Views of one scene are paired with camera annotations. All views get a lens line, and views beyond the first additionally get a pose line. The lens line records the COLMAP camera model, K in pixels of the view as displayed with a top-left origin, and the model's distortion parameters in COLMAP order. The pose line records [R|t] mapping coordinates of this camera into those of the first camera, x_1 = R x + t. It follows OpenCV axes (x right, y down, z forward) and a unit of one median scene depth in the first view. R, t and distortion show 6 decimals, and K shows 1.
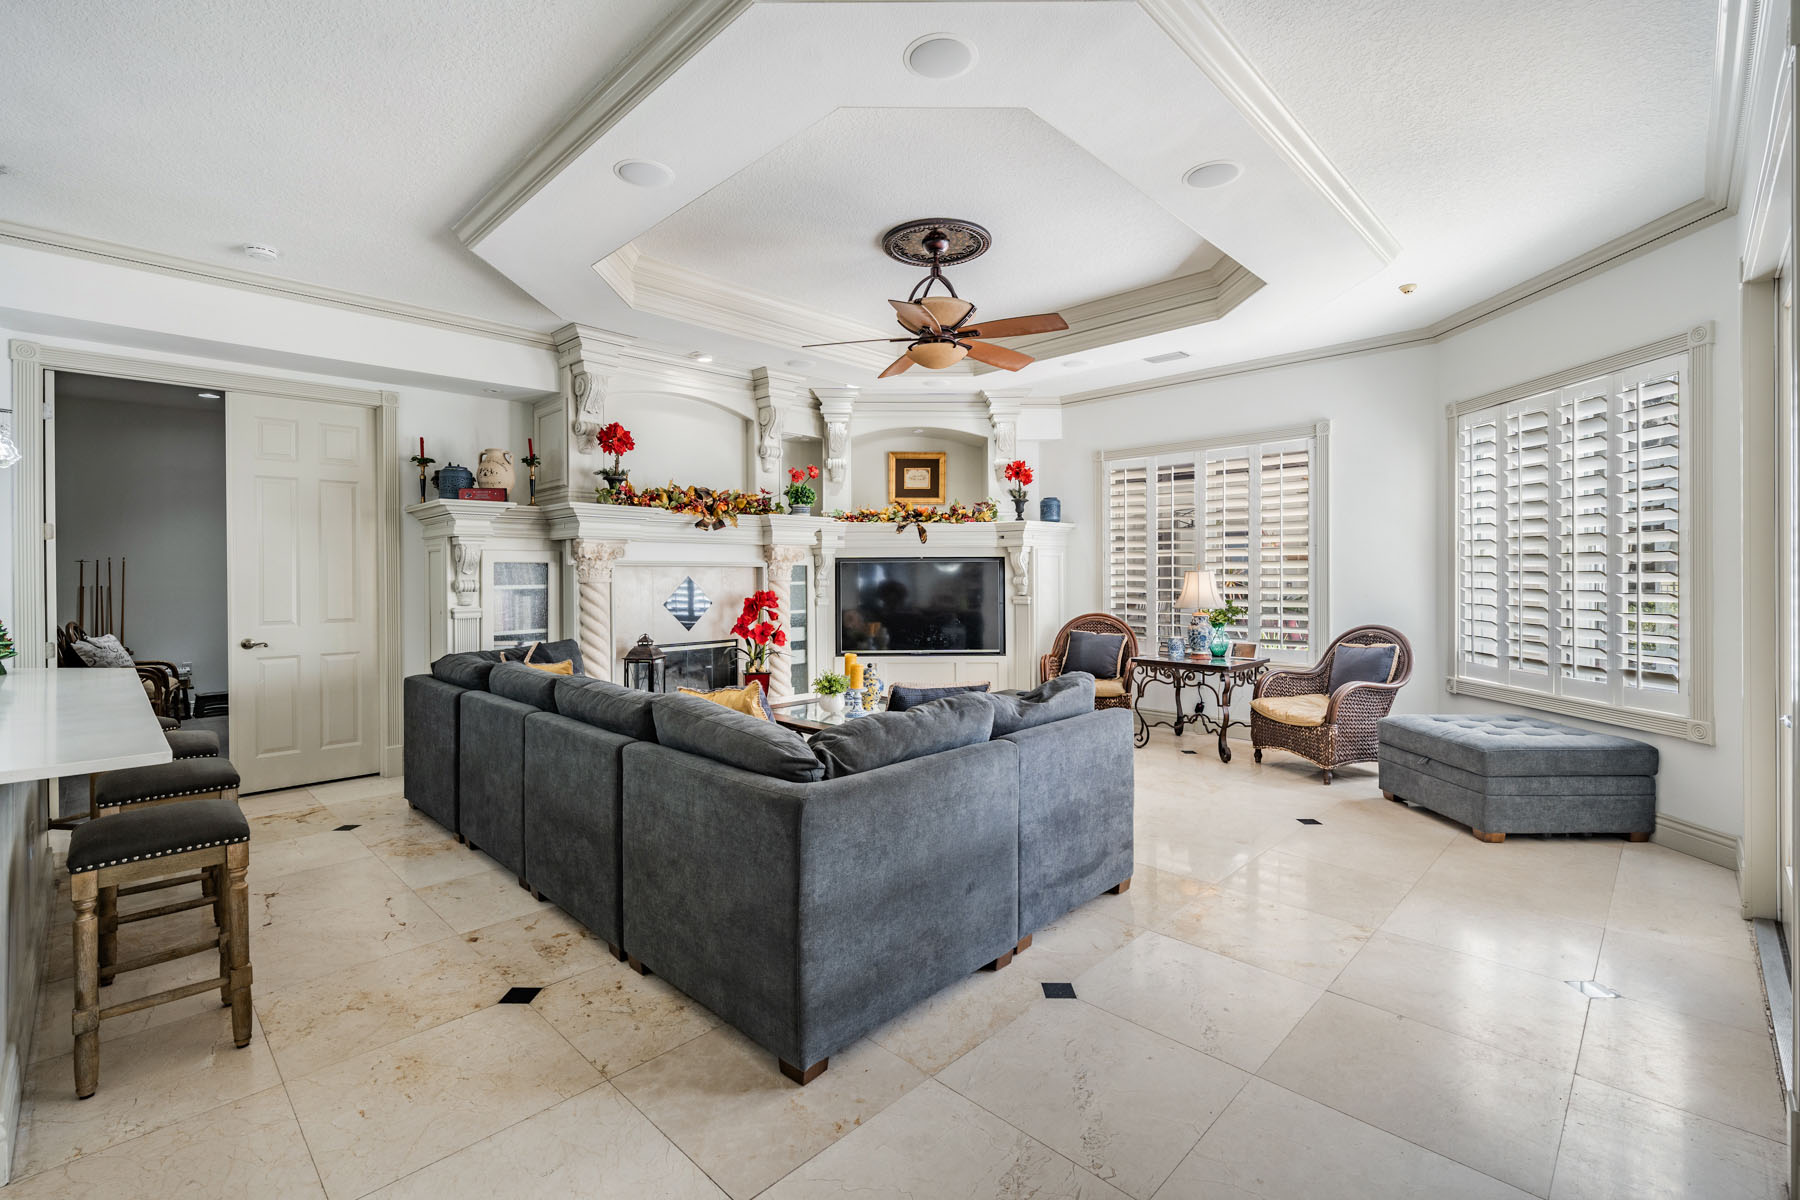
lens RADIAL K [[793.1, 0, 899.8], [0, 793.1, 584.4], [0, 0, 1]] dist [0.000910, 0.000044]
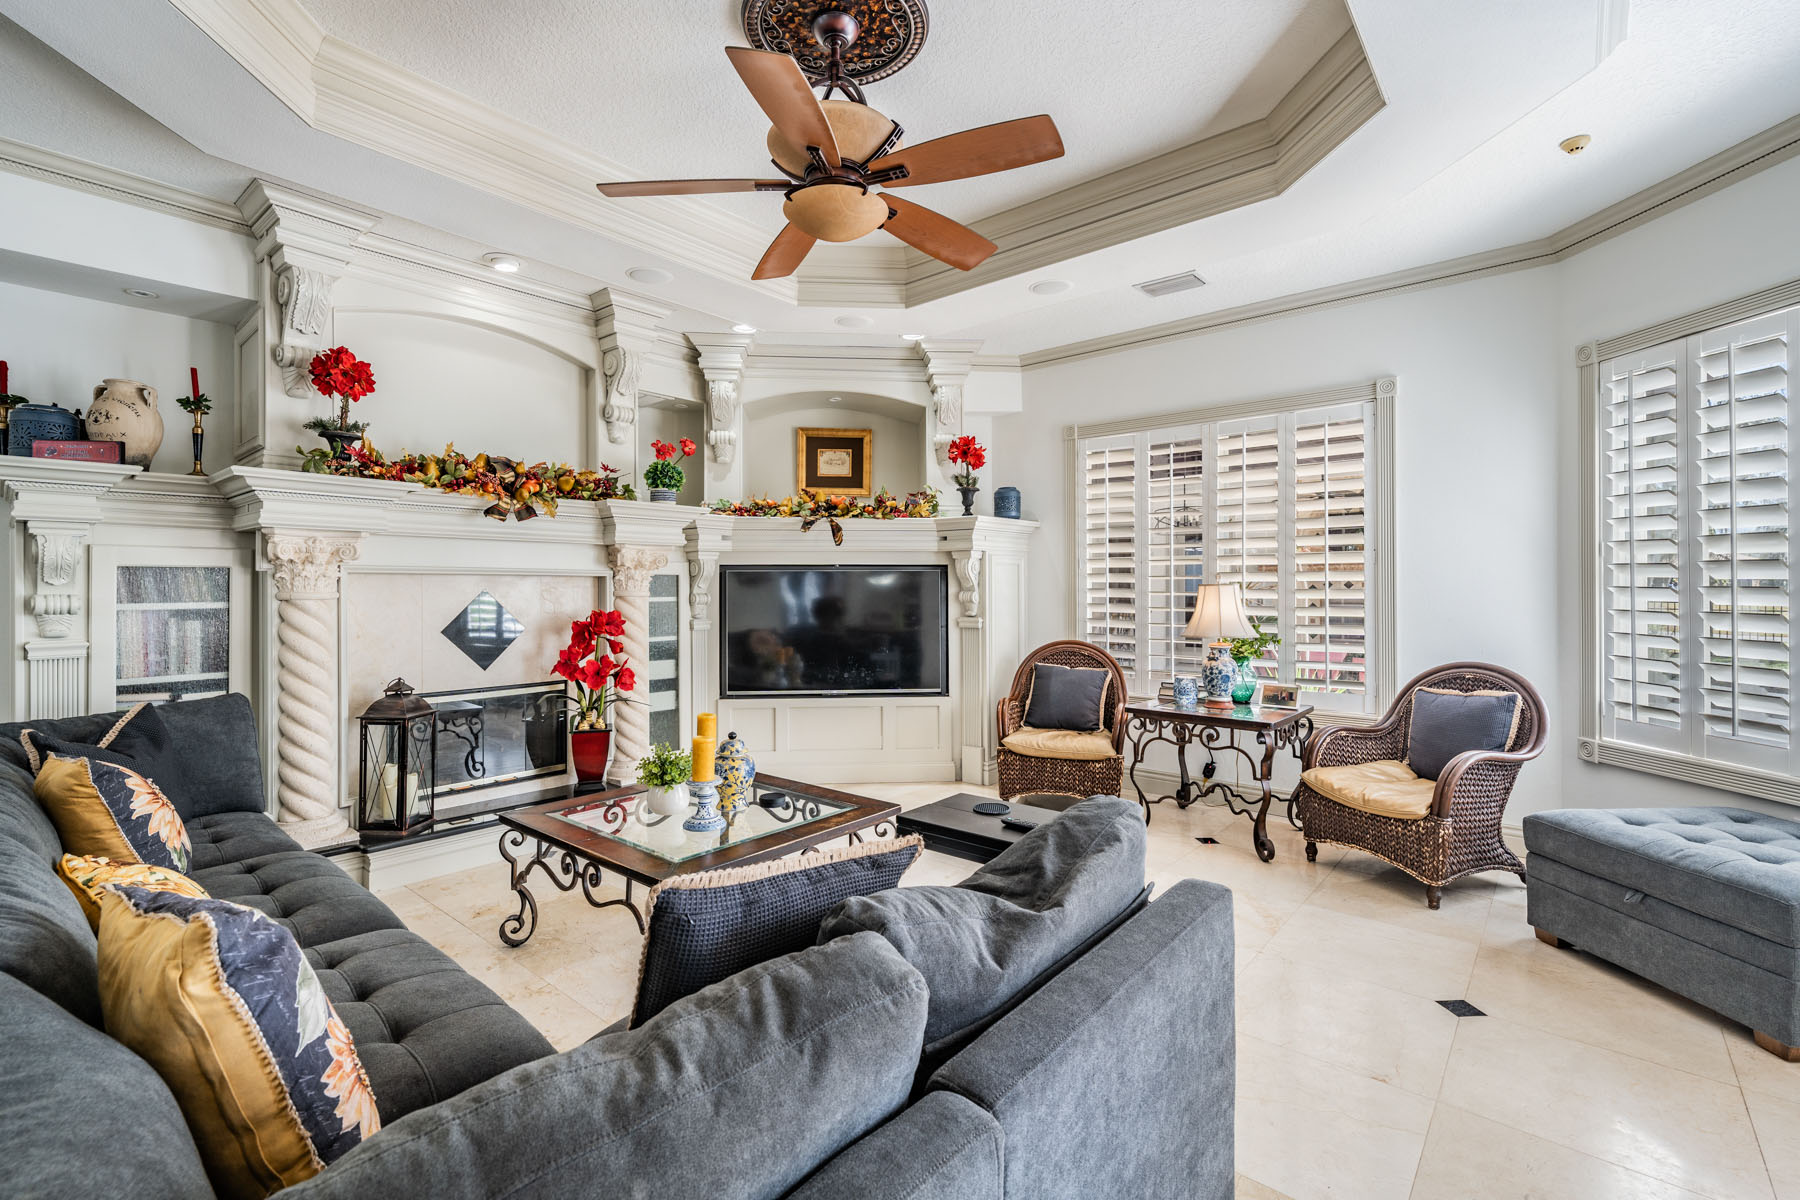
lens RADIAL K [[791.7, 0, 894.7], [0, 791.7, 591.2], [0, 0, 1]] dist [0.000360, -0.000416]
pose [[0.997699, 0.003015, 0.067733, 0.035992], [-0.002483, 0.999965, -0.007937, -0.004141], [-0.067754, 0.007750, 0.997672, 0.293392]]
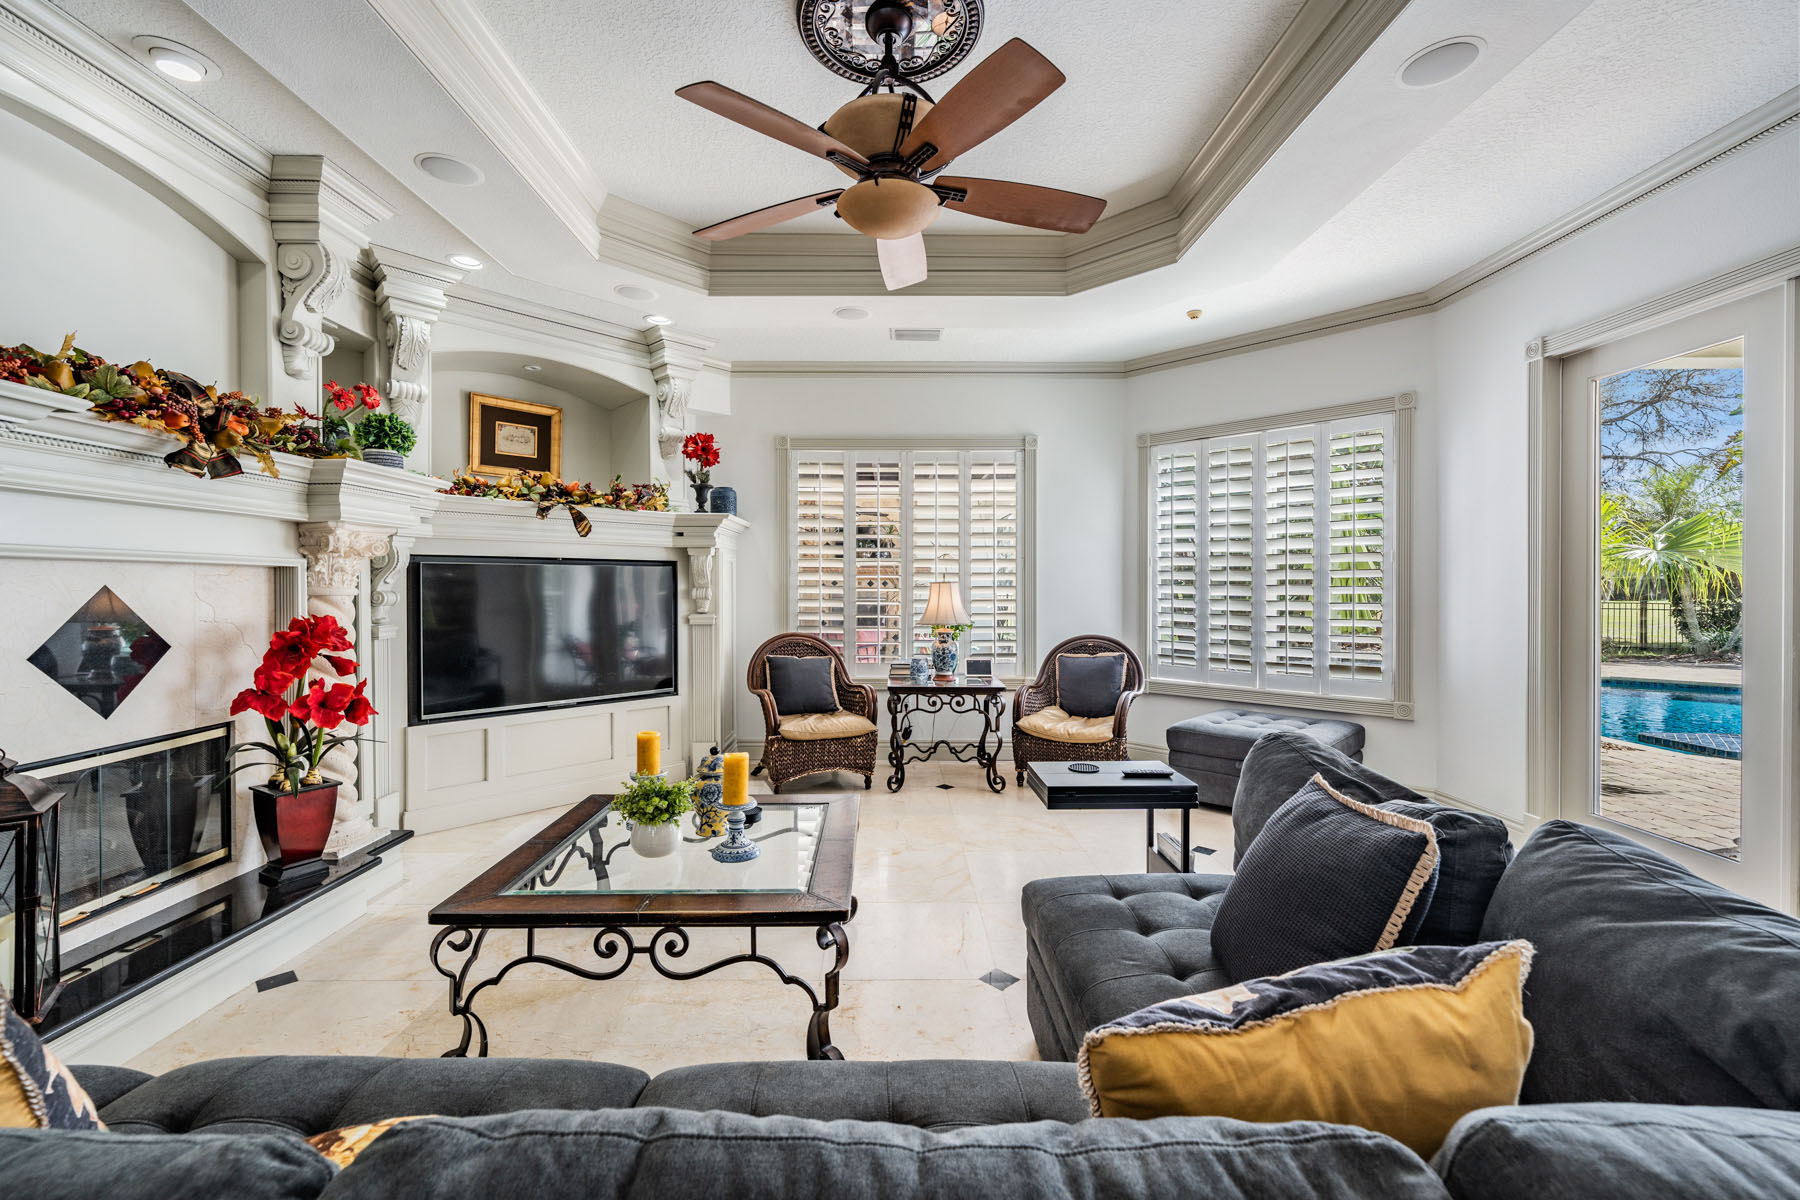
lens RADIAL K [[734.5, 0, 893.3], [0, 734.5, 593.4], [0, 0, 1]] dist [0.001585, -0.000310]
pose [[0.707955, -0.002738, 0.706252, -0.240123], [0.005123, 0.999986, -0.001259, -0.003382], [-0.706239, 0.004510, 0.707959, 0.432738]]
